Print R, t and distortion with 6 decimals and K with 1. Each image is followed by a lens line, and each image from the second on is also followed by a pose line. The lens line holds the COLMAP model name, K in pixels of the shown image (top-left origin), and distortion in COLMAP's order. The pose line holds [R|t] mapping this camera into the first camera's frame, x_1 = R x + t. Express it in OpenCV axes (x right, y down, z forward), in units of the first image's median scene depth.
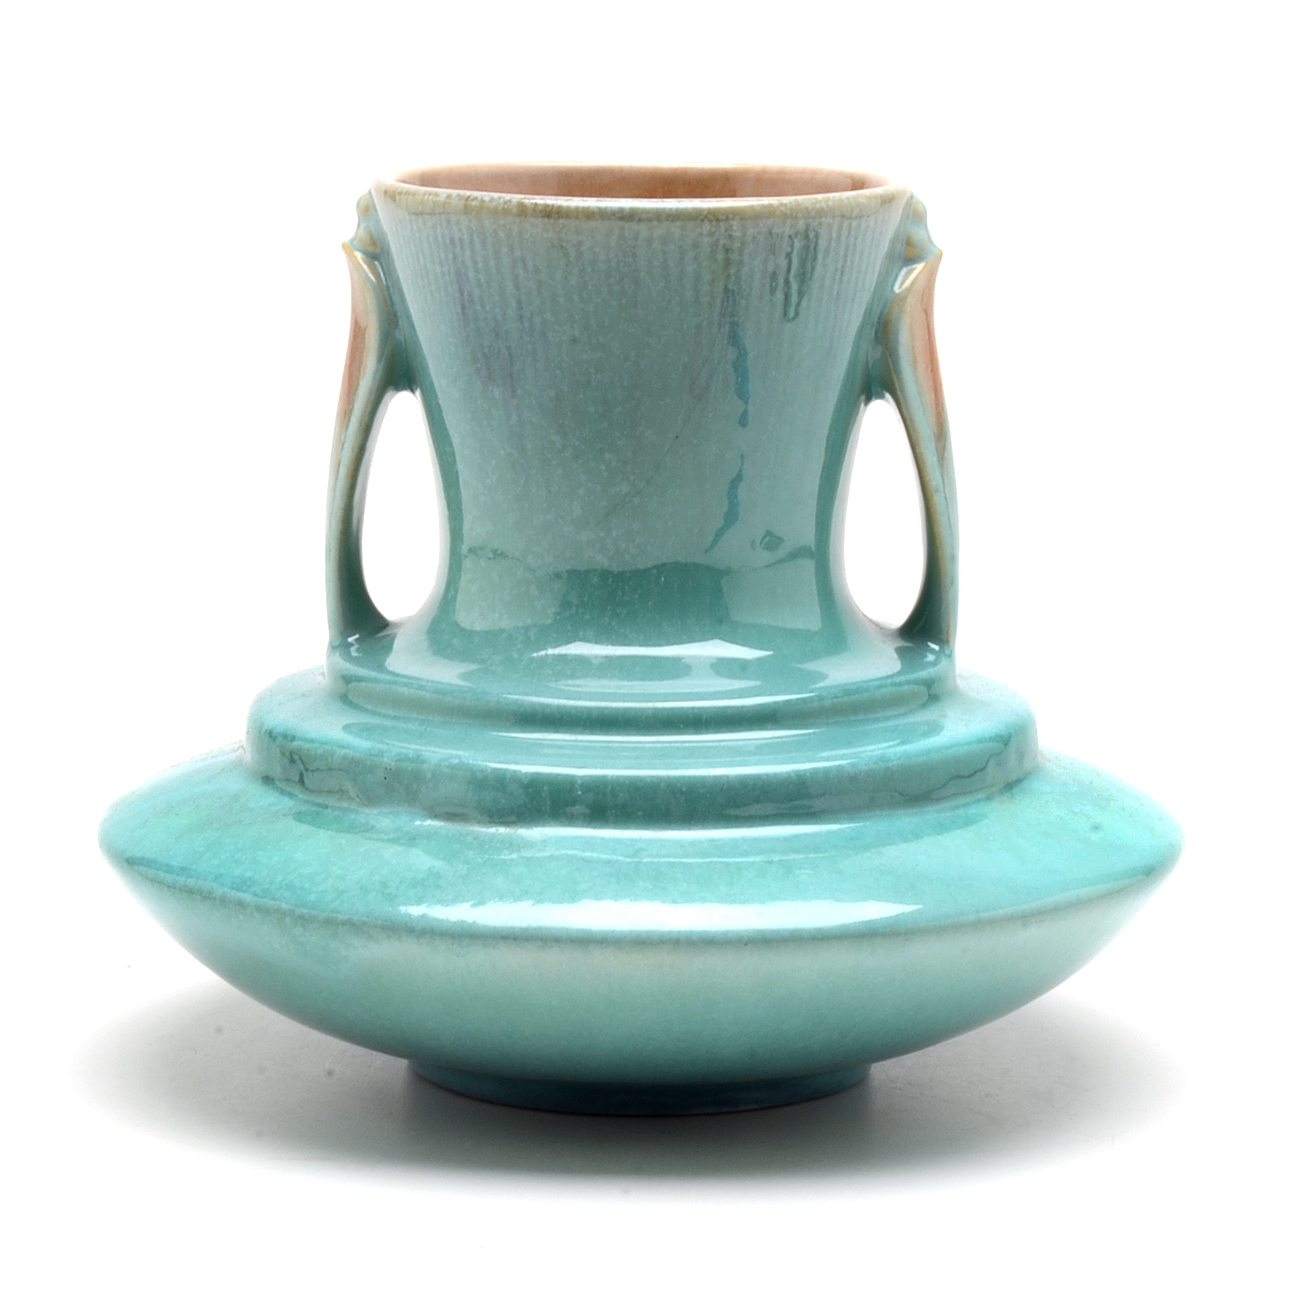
lens RADIAL K [[5381.6, 0, 645.0], [0, 5381.6, 645.0], [0, 0, 1]] dist [-0.086487, 1.948853]
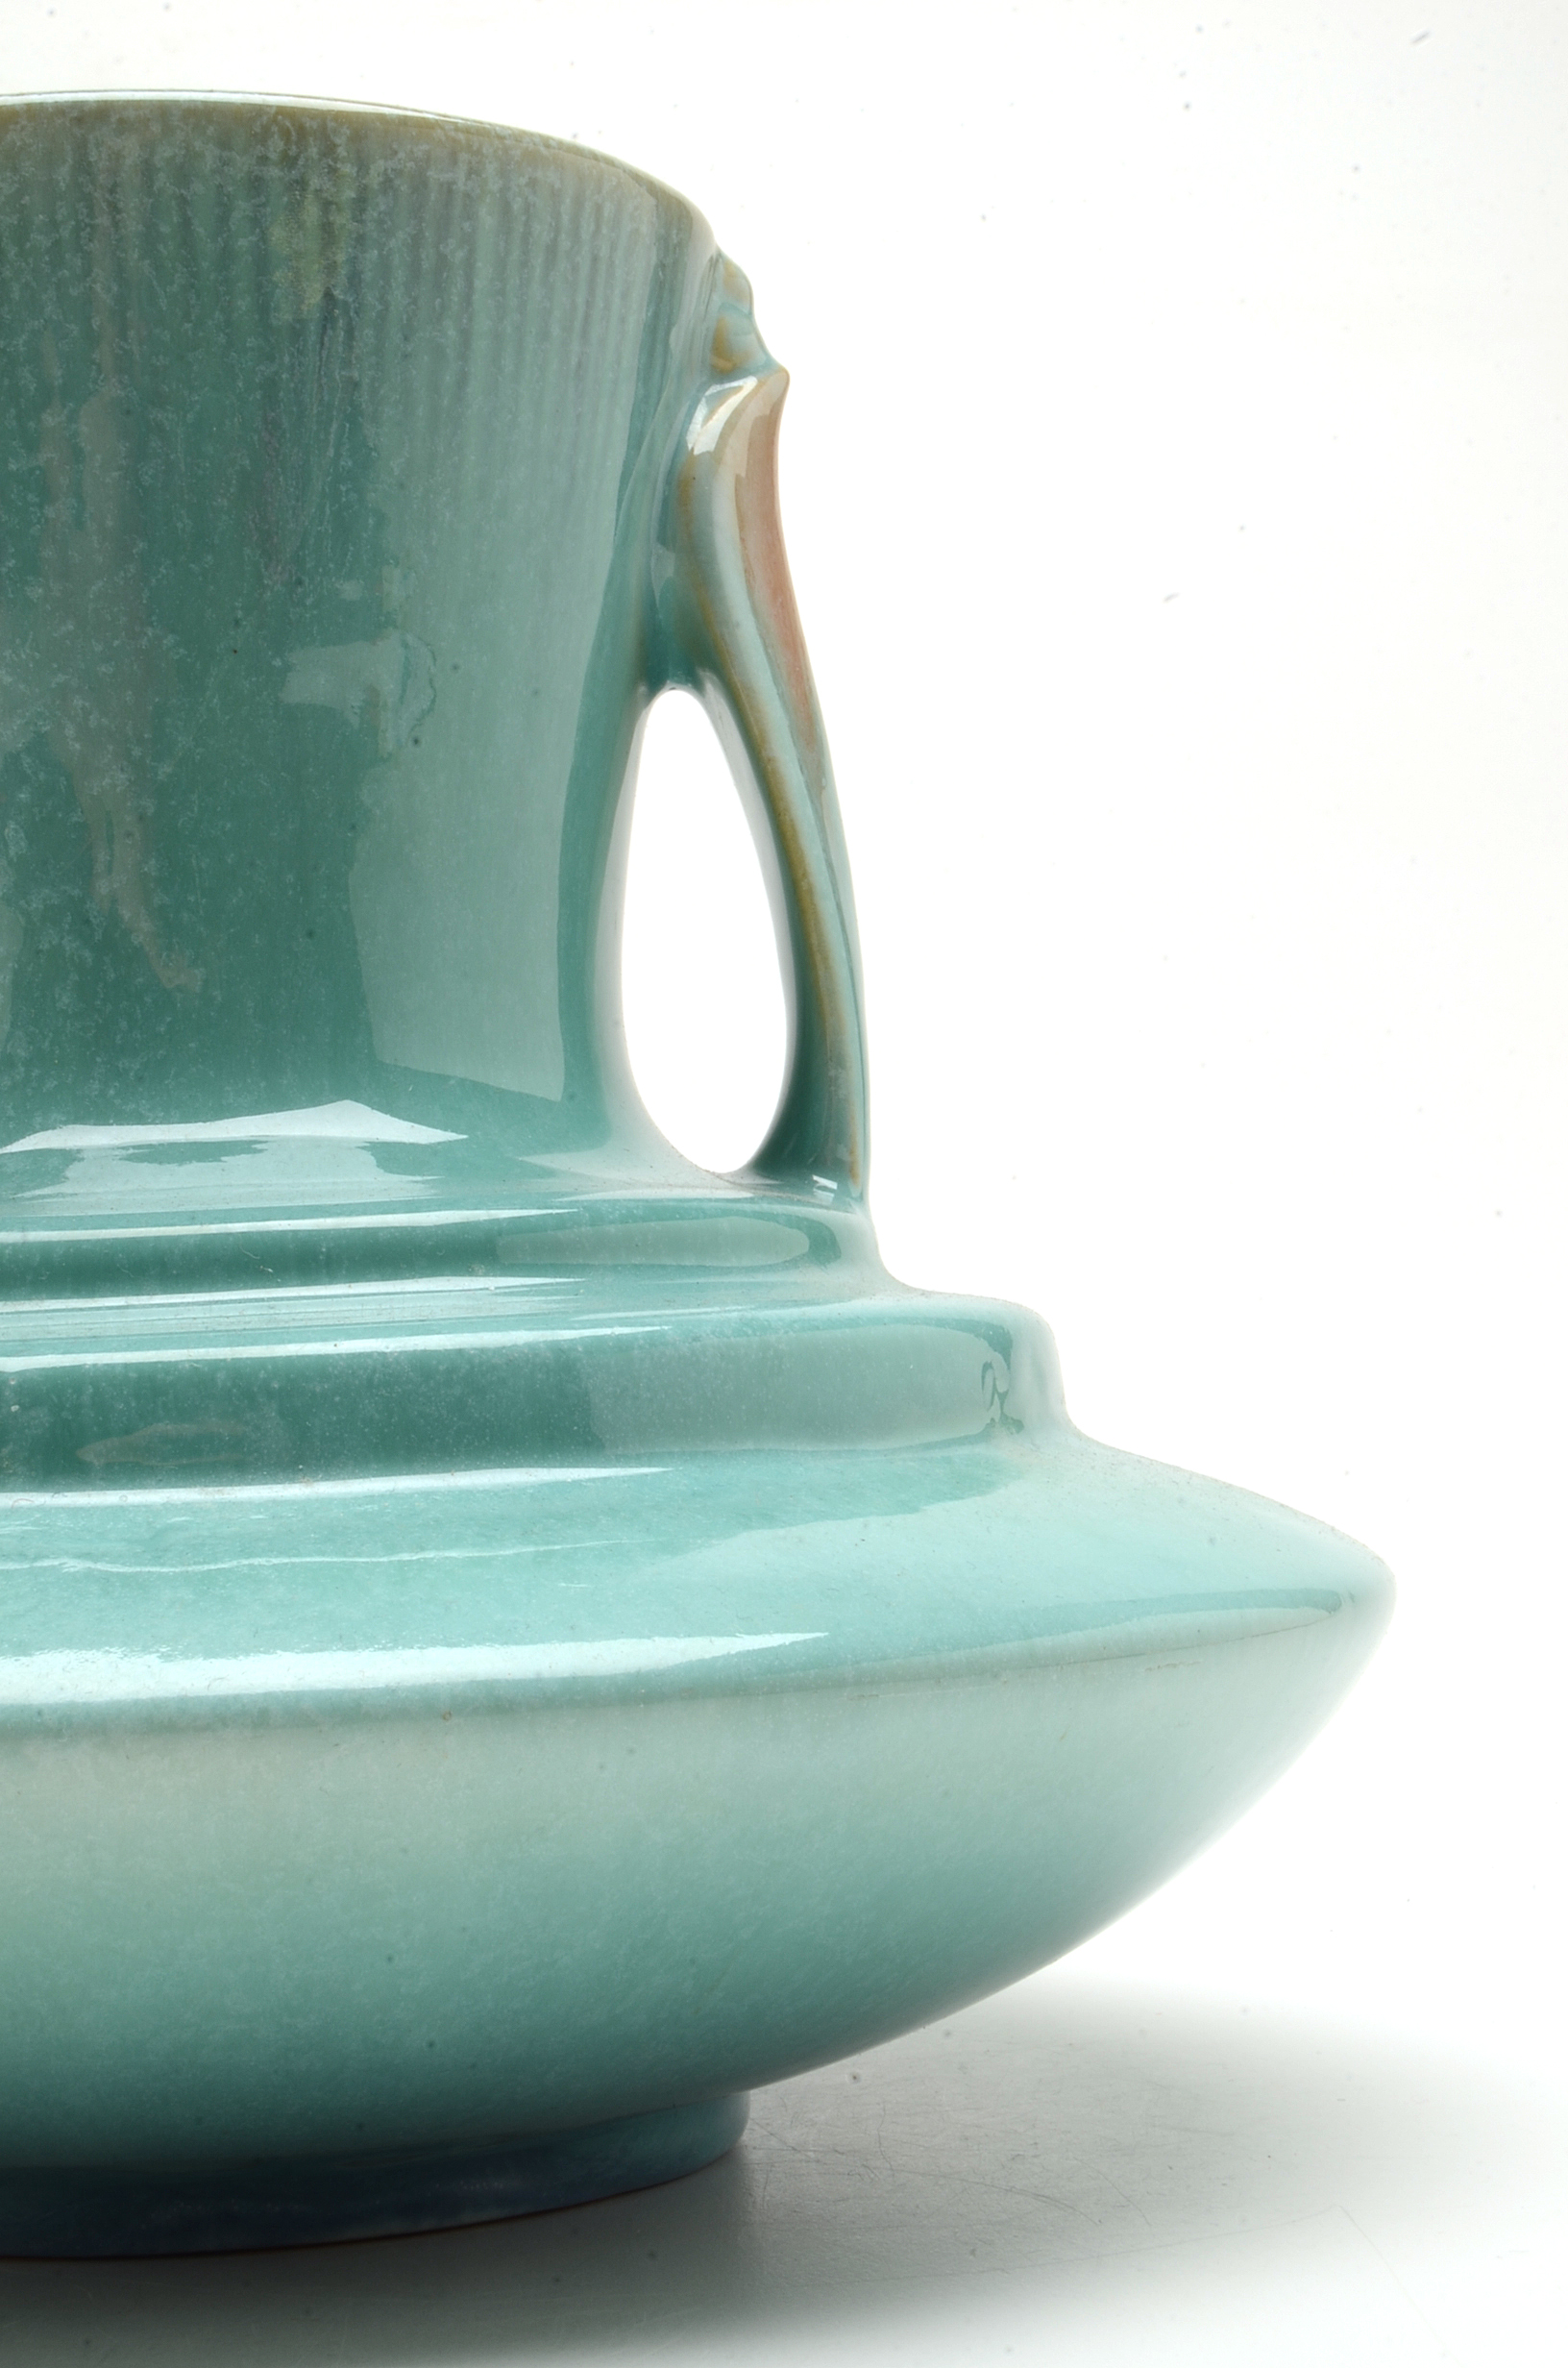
lens RADIAL K [[4253.3, 0, 784.0], [0, 4253.3, 1184.0], [0, 0, 1]] dist [-0.044887, -0.032555]
pose [[0.993635, -0.048779, 0.101541, 0.013213], [0.067975, 0.978415, -0.195151, 0.075119], [-0.089830, 0.200811, 0.975503, 0.668655]]
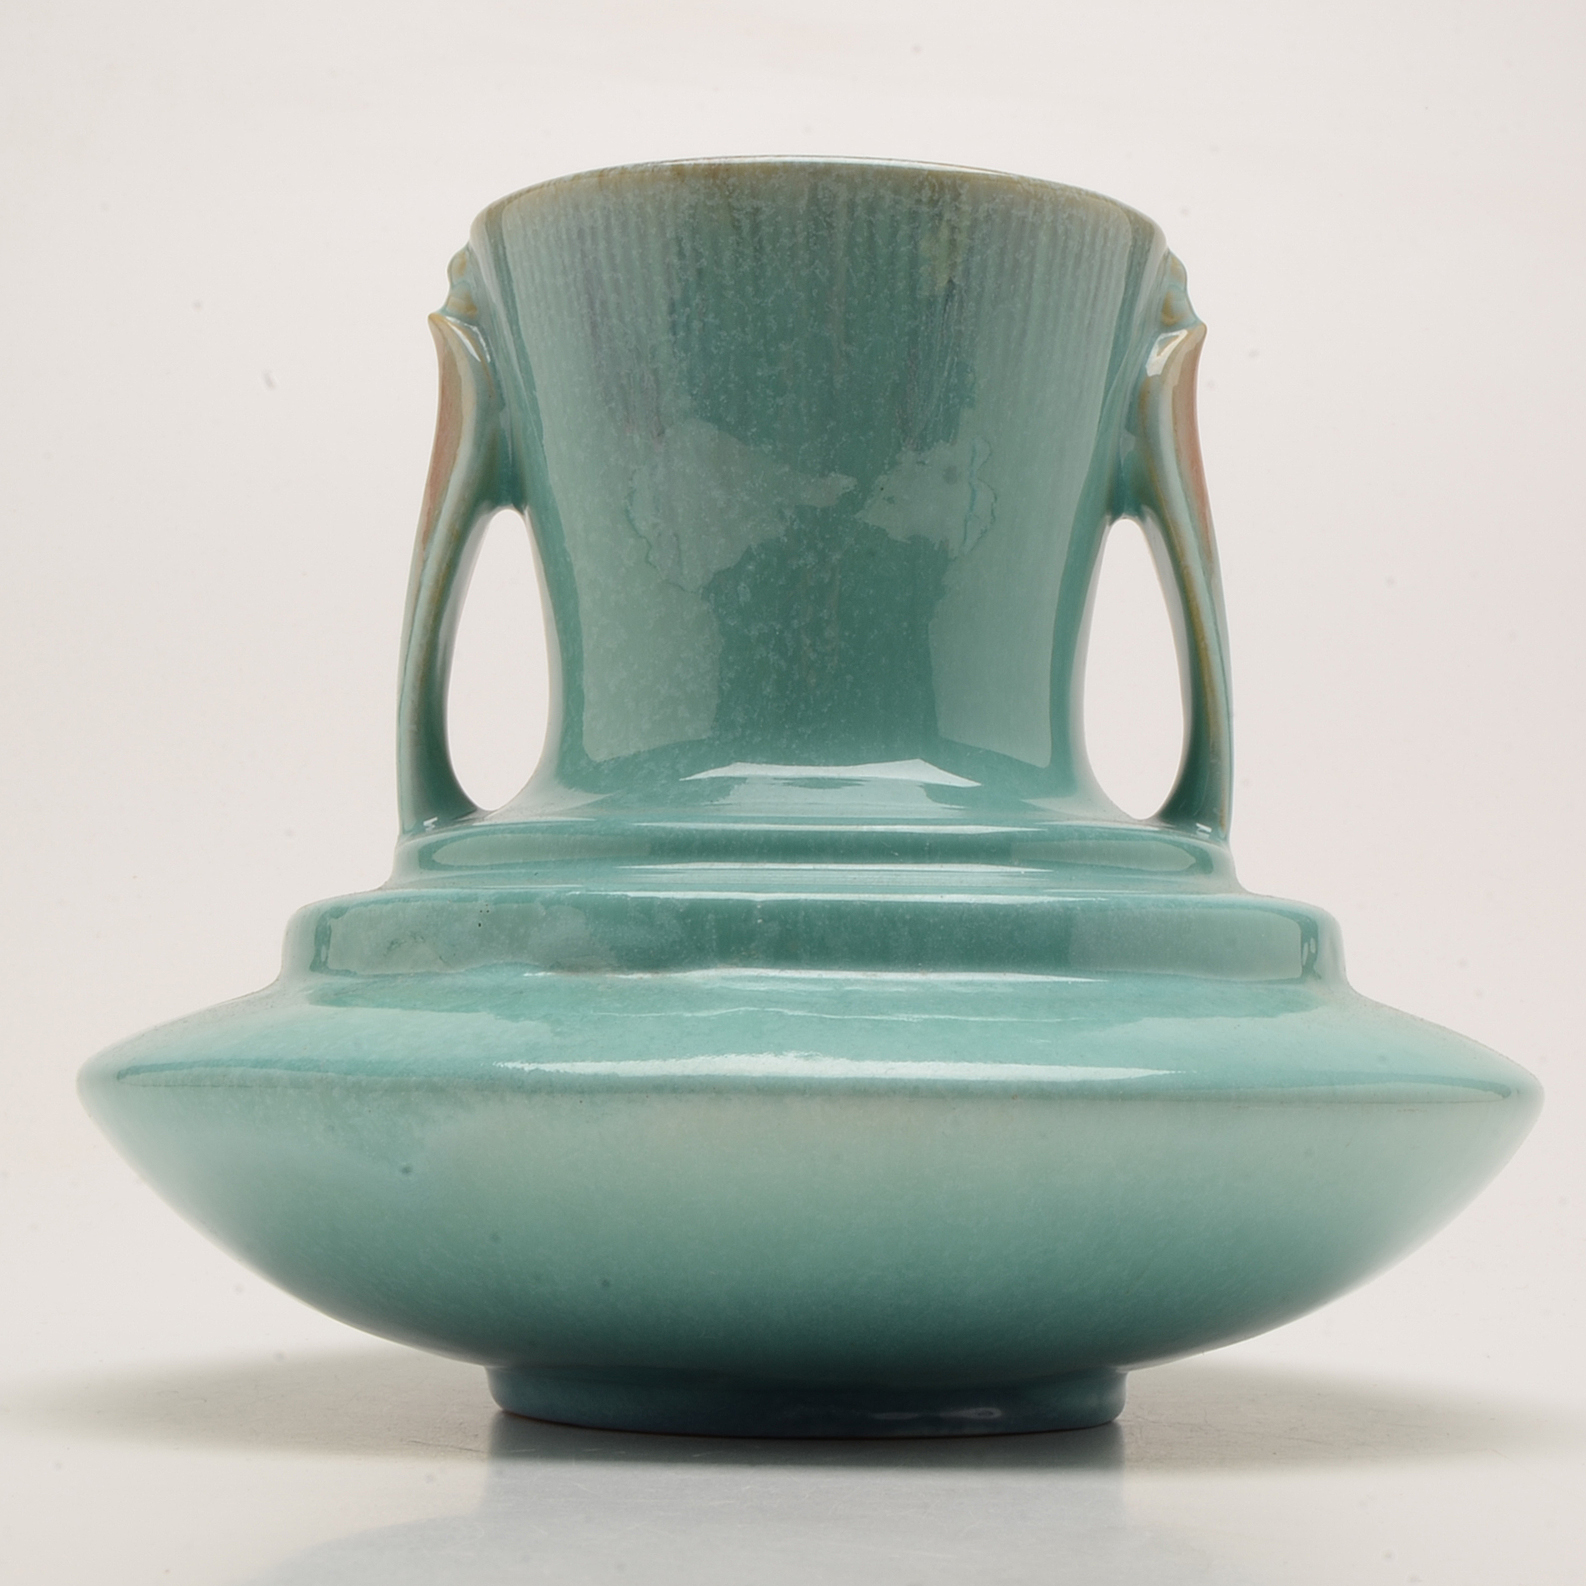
lens RADIAL K [[3859.6, 0, 879.2], [0, 3859.6, 787.6], [0, 0, 1]] dist [-0.040973, 0.255752]
pose [[0.997554, 0.009884, 0.069192, -0.030928], [0.005637, 0.975349, -0.220596, 0.119092], [-0.069667, 0.220447, 0.972908, 0.494492]]
